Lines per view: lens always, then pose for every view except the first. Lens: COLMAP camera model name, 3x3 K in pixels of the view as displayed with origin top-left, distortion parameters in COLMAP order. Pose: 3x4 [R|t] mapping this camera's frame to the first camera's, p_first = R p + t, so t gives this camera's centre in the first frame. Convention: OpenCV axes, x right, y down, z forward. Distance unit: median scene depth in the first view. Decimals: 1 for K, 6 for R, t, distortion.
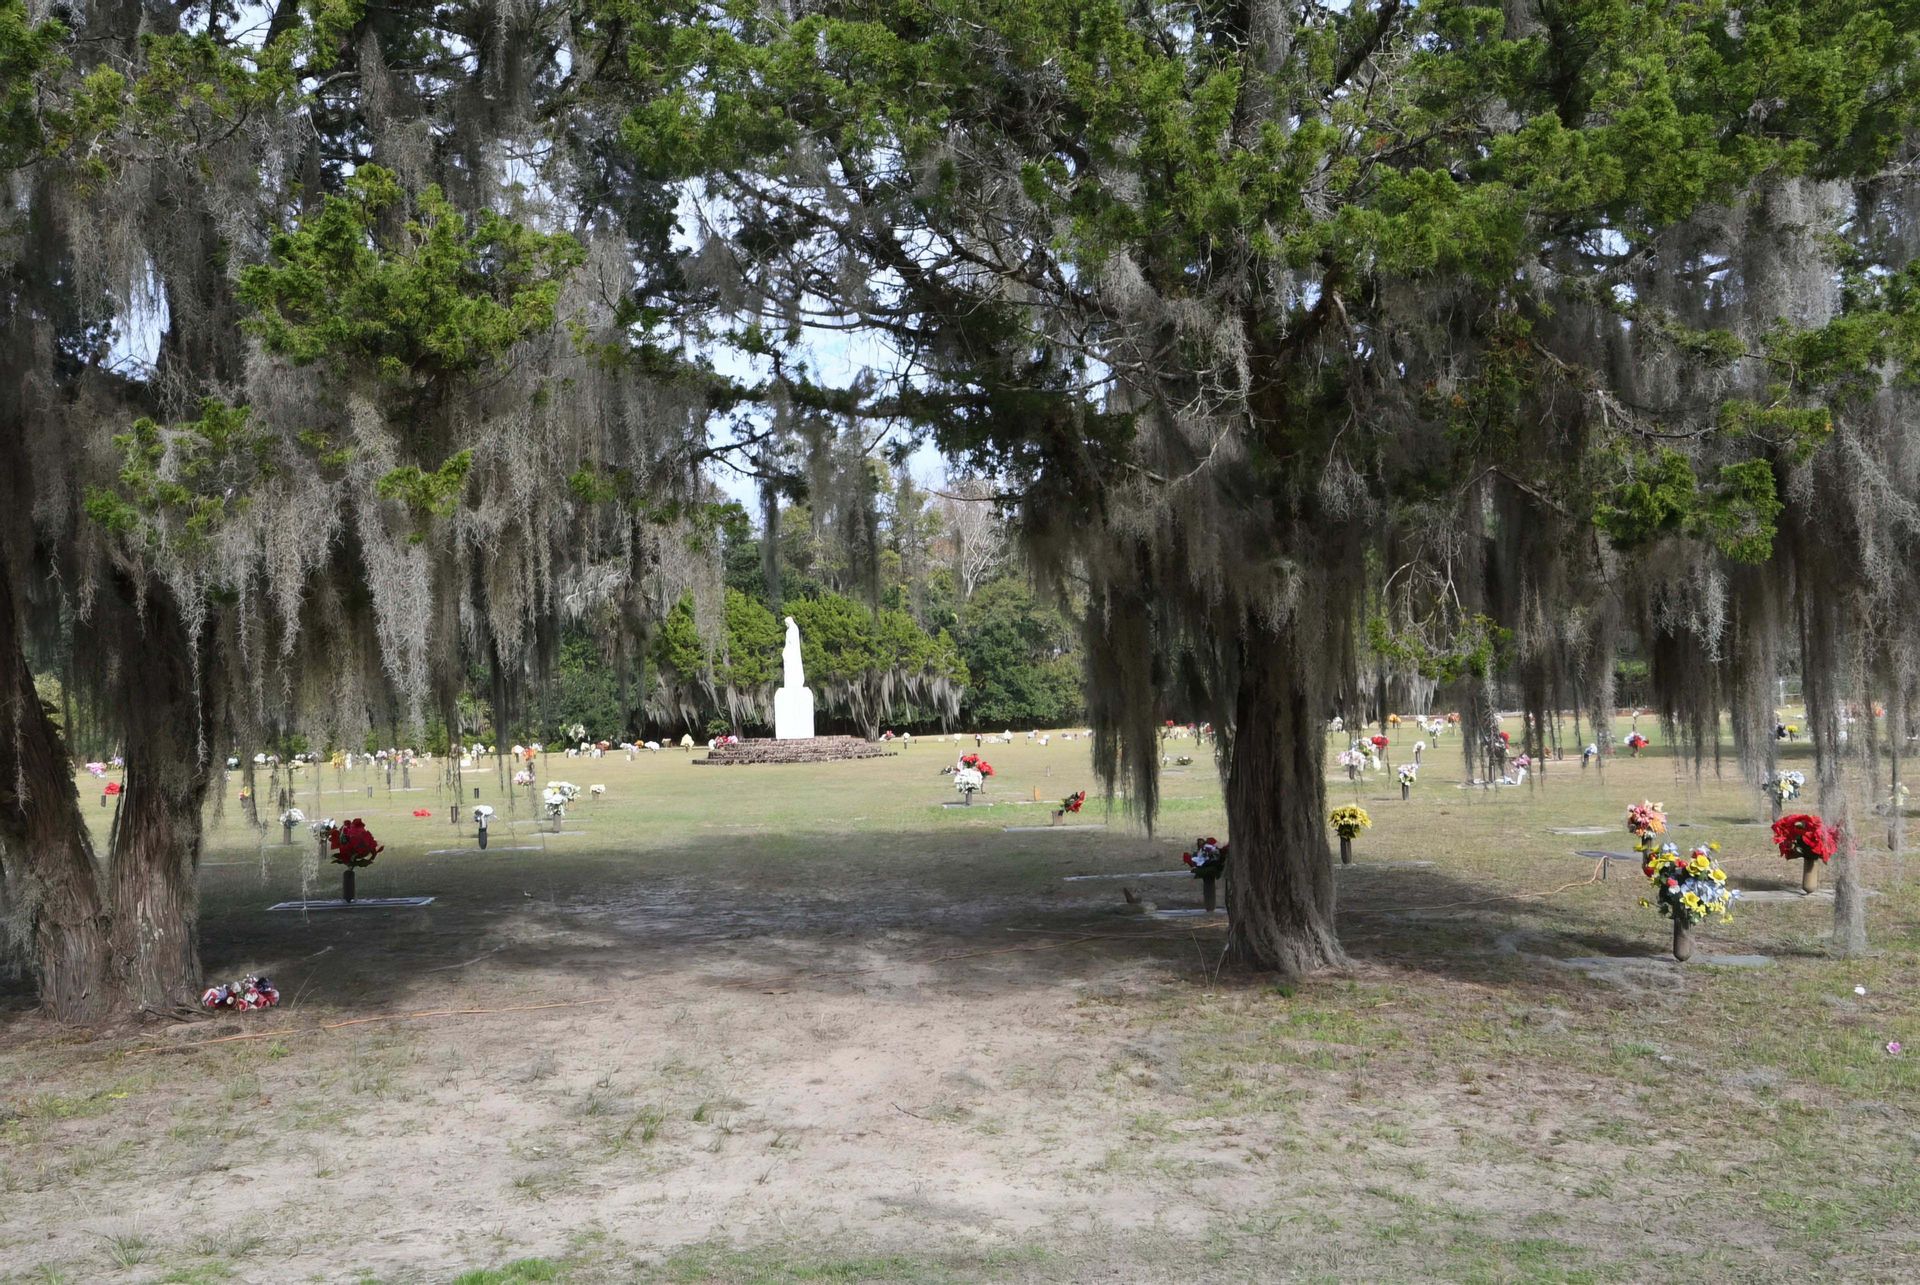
lens RADIAL K [[1969.4, 0, 960.0], [0, 1969.4, 642.5], [0, 0, 1]] dist [0.120308, 0.017599]
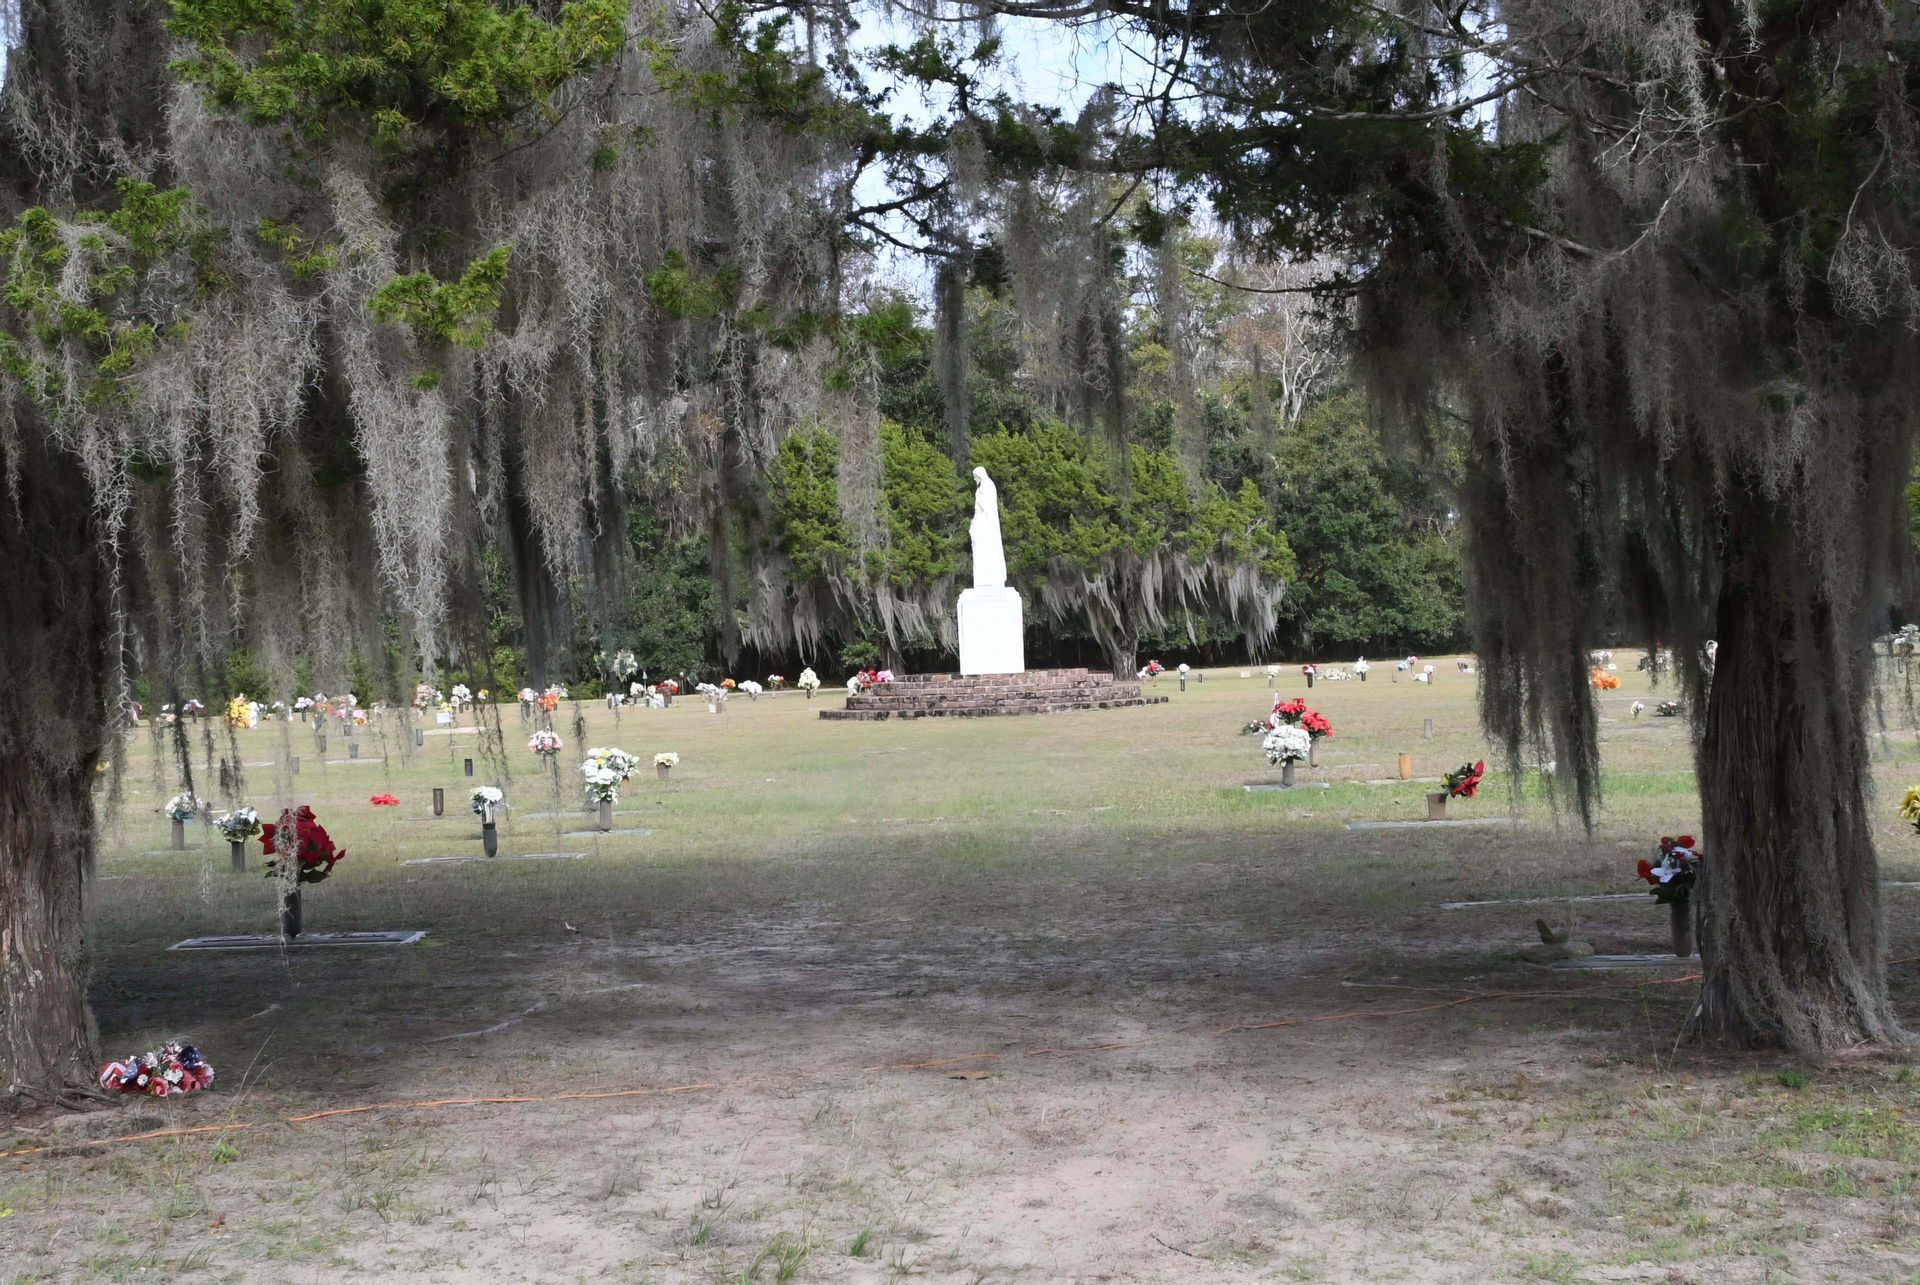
lens RADIAL K [[1931.8, 0, 960.4], [0, 1931.8, 684.3], [0, 0, 1]] dist [0.054756, 0.007732]
pose [[0.994166, -0.006681, -0.107655, -0.027775], [0.011416, 0.998992, 0.043423, 0.023525], [0.107257, -0.044398, 0.993240, 0.378887]]
